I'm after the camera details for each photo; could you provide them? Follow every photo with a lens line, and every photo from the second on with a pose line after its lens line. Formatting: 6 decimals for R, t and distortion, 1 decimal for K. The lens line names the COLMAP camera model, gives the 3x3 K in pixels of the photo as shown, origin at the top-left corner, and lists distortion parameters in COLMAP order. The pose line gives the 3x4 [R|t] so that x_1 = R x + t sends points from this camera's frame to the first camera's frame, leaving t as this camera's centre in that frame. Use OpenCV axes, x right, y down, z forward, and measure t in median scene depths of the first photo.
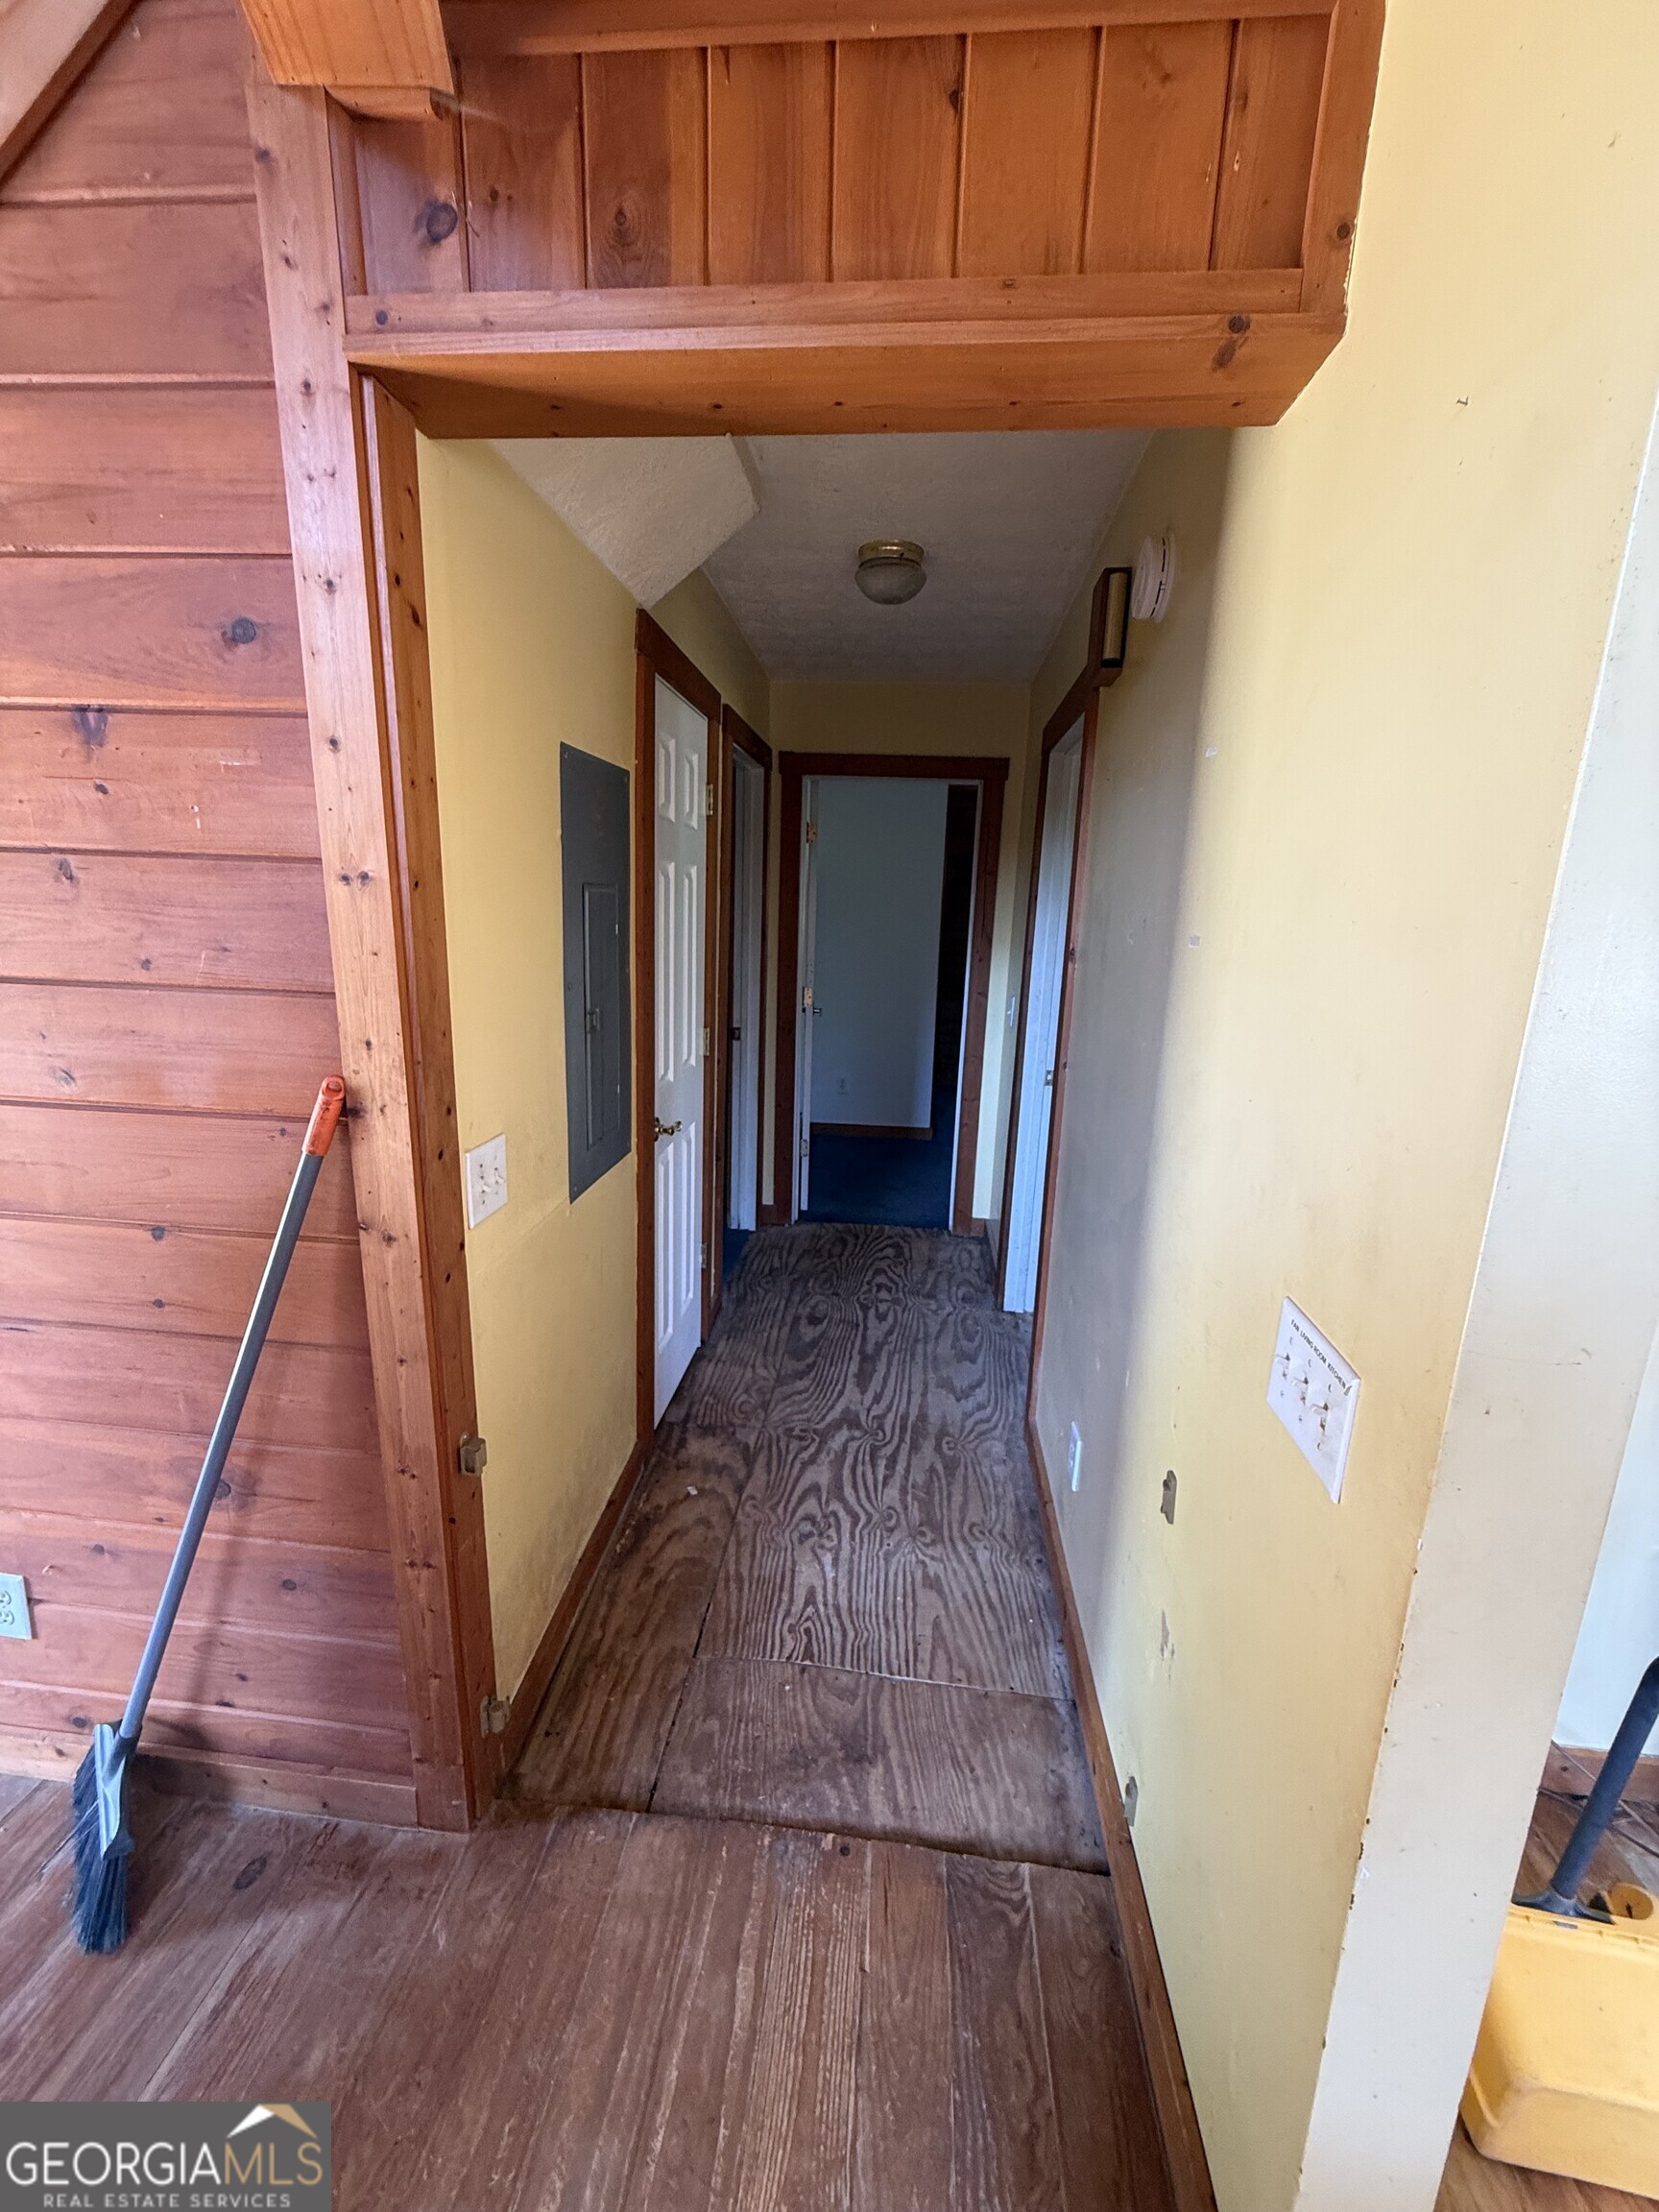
lens RADIAL K [[885.8, 0, 828.2], [0, 885.8, 1103.2], [0, 0, 1]] dist [0.000668, 0.000068]
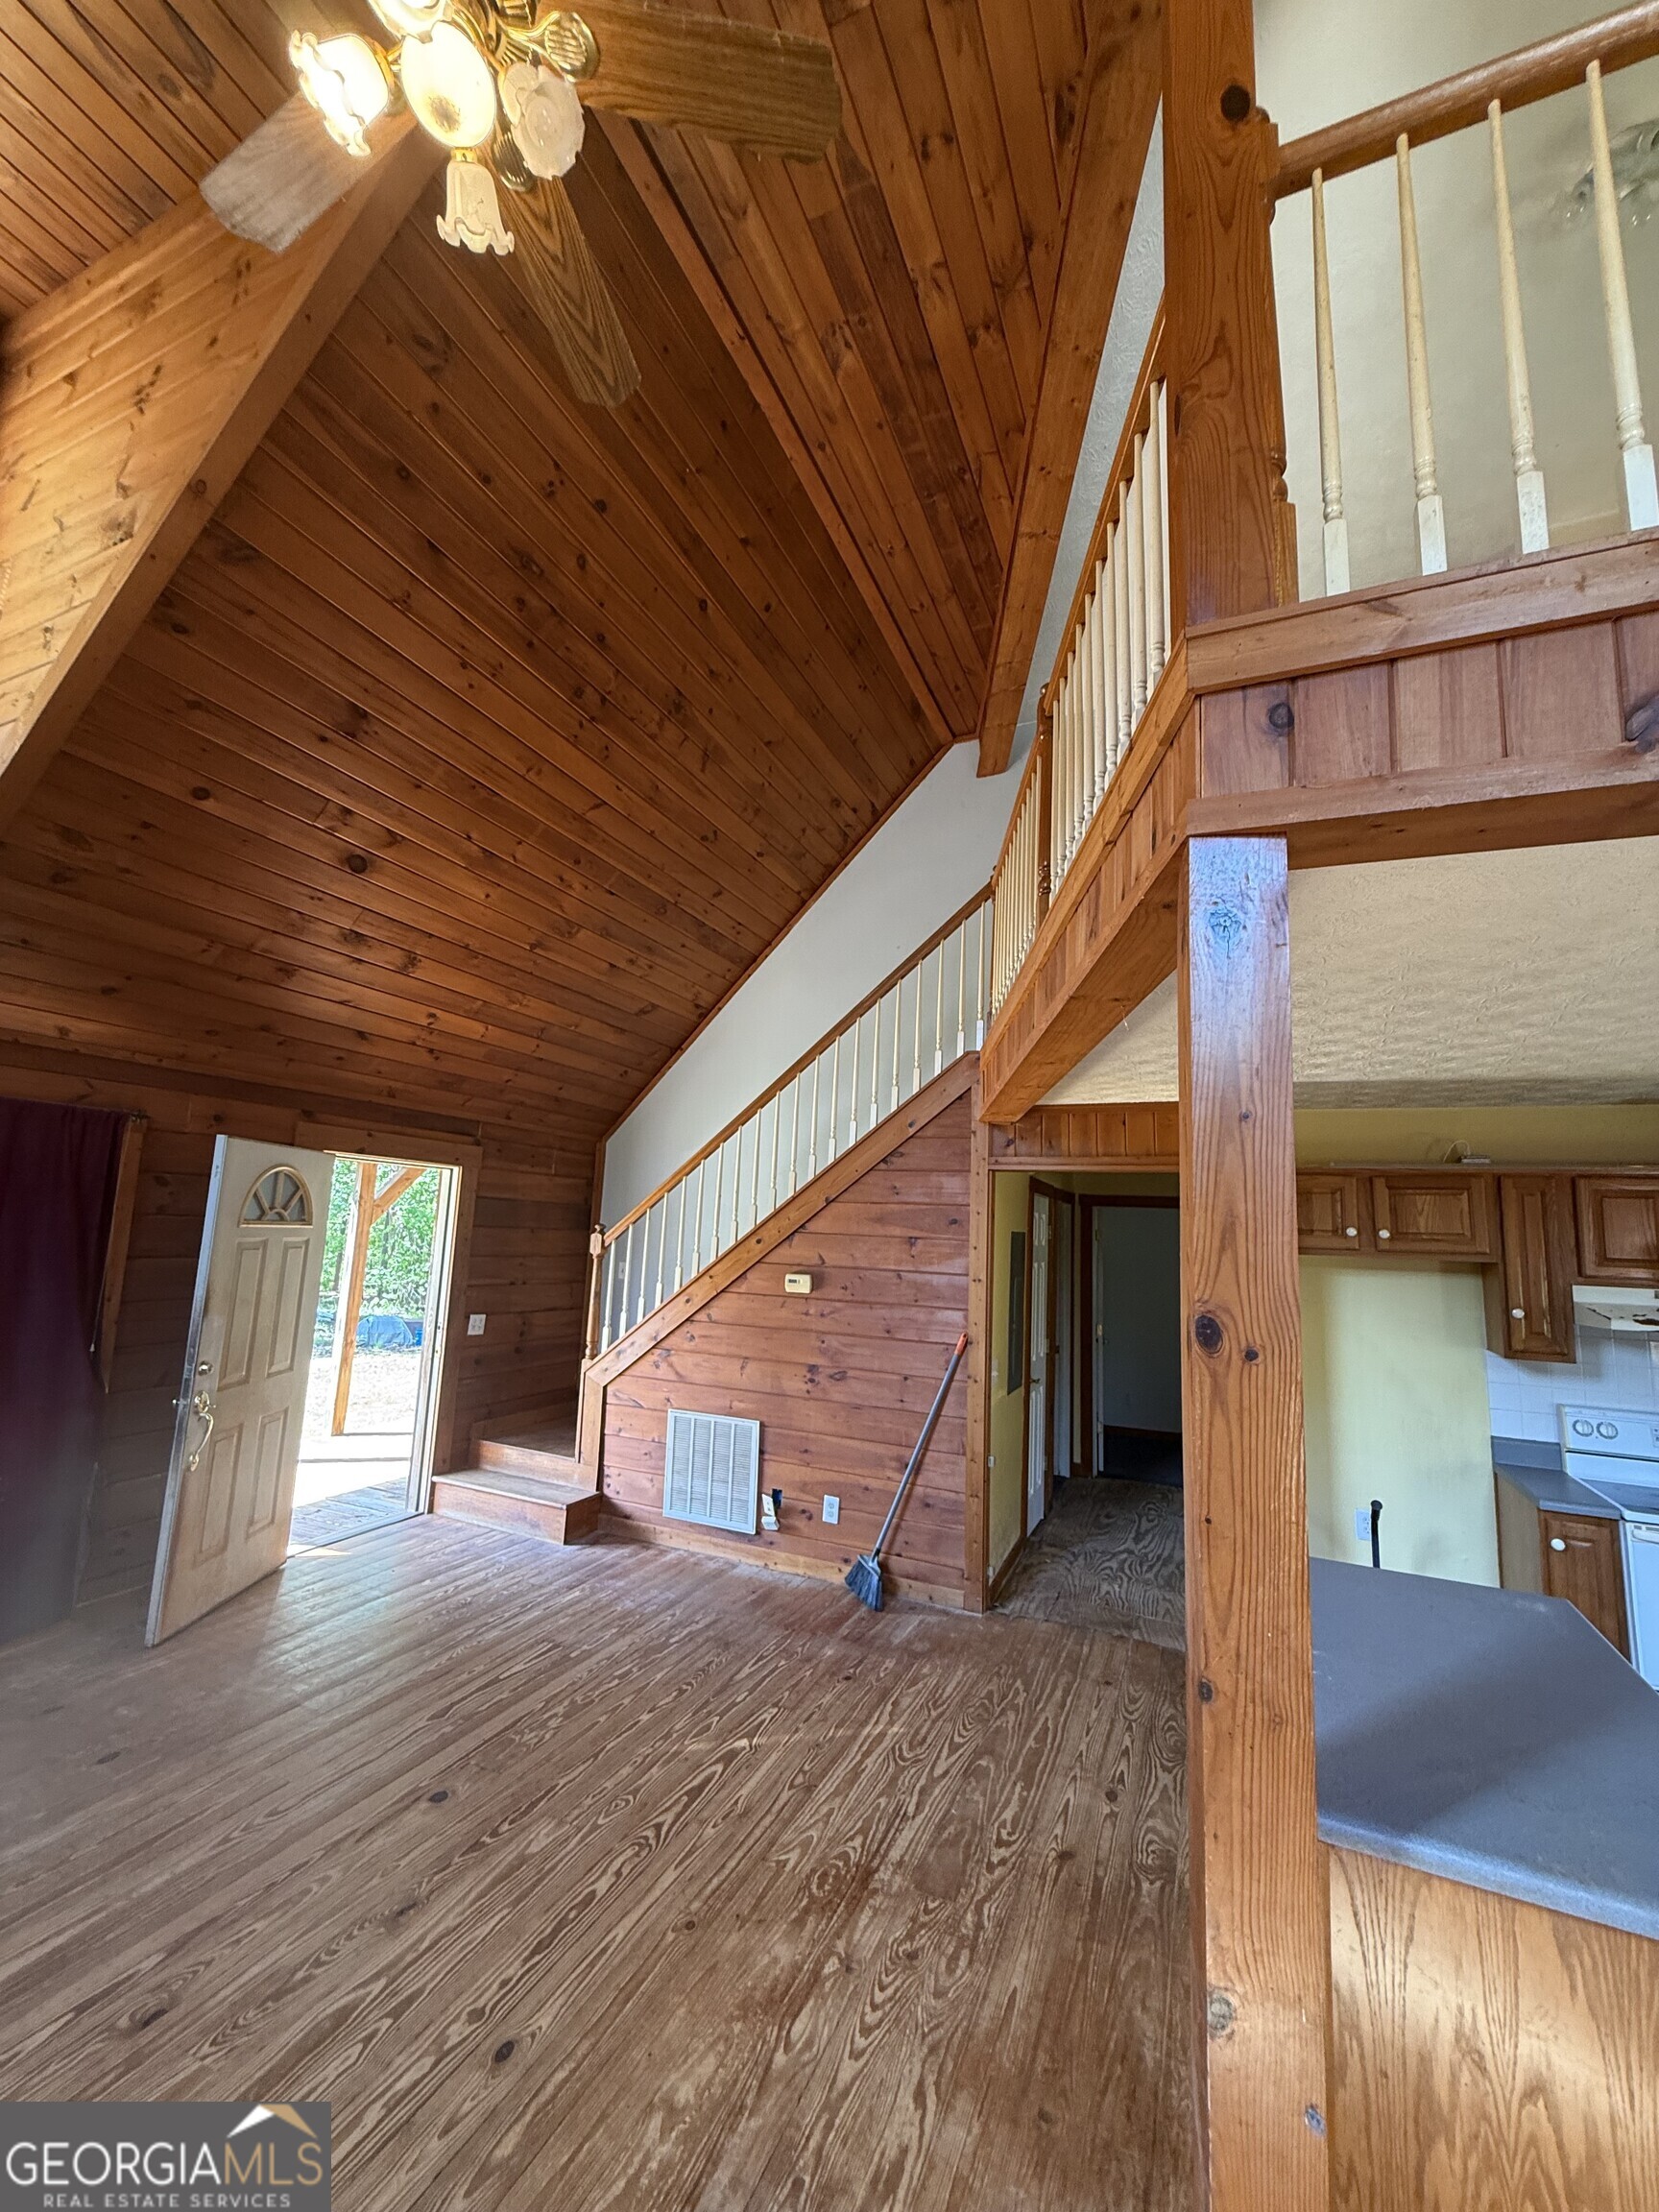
lens RADIAL K [[885.8, 0, 823.3], [0, 885.8, 1106.5], [0, 0, 1]] dist [0.000668, 0.000068]
pose [[0.949355, -0.038135, -0.311883, 0.035291], [-0.081177, 0.929139, -0.360710, 0.231246], [0.303538, 0.367760, 0.878987, -1.358556]]
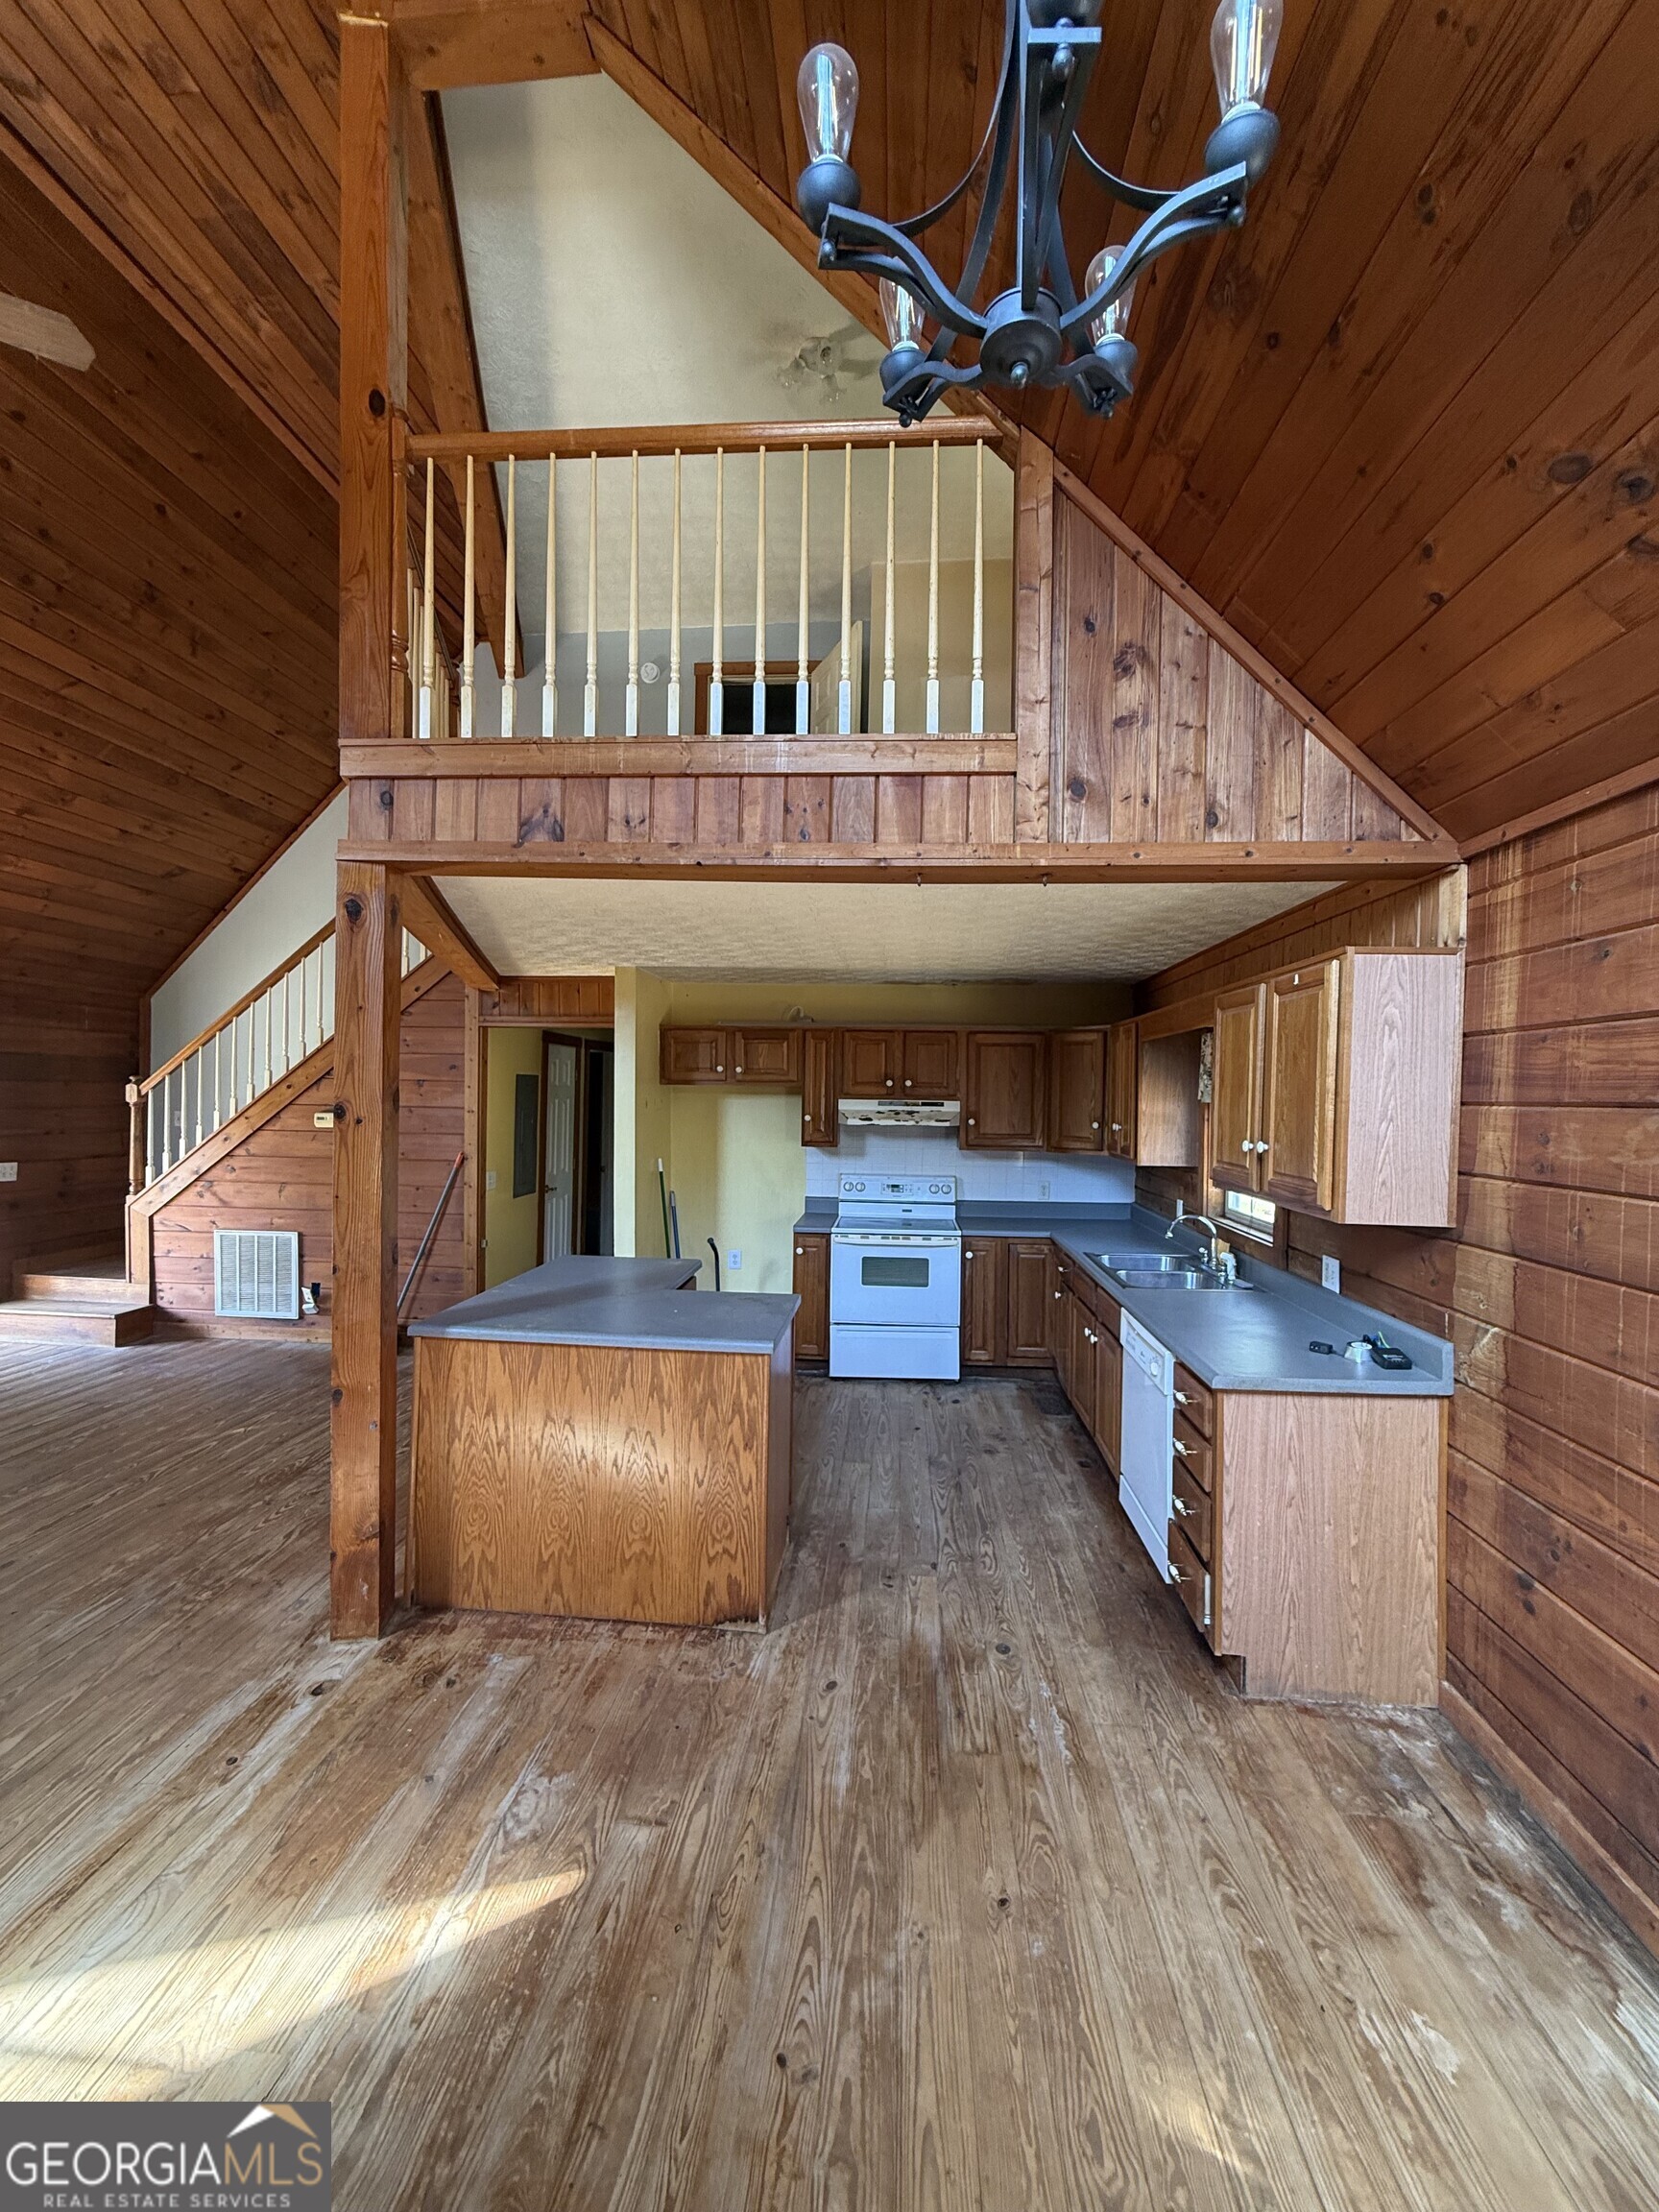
lens RADIAL K [[885.8, 0, 827.3], [0, 885.8, 1107.3], [0, 0, 1]] dist [0.000668, 0.000068]
pose [[0.999710, -0.016764, 0.017296, 0.663125], [0.020004, 0.977818, -0.208499, 0.382155], [-0.013417, 0.208784, 0.977870, -1.858956]]
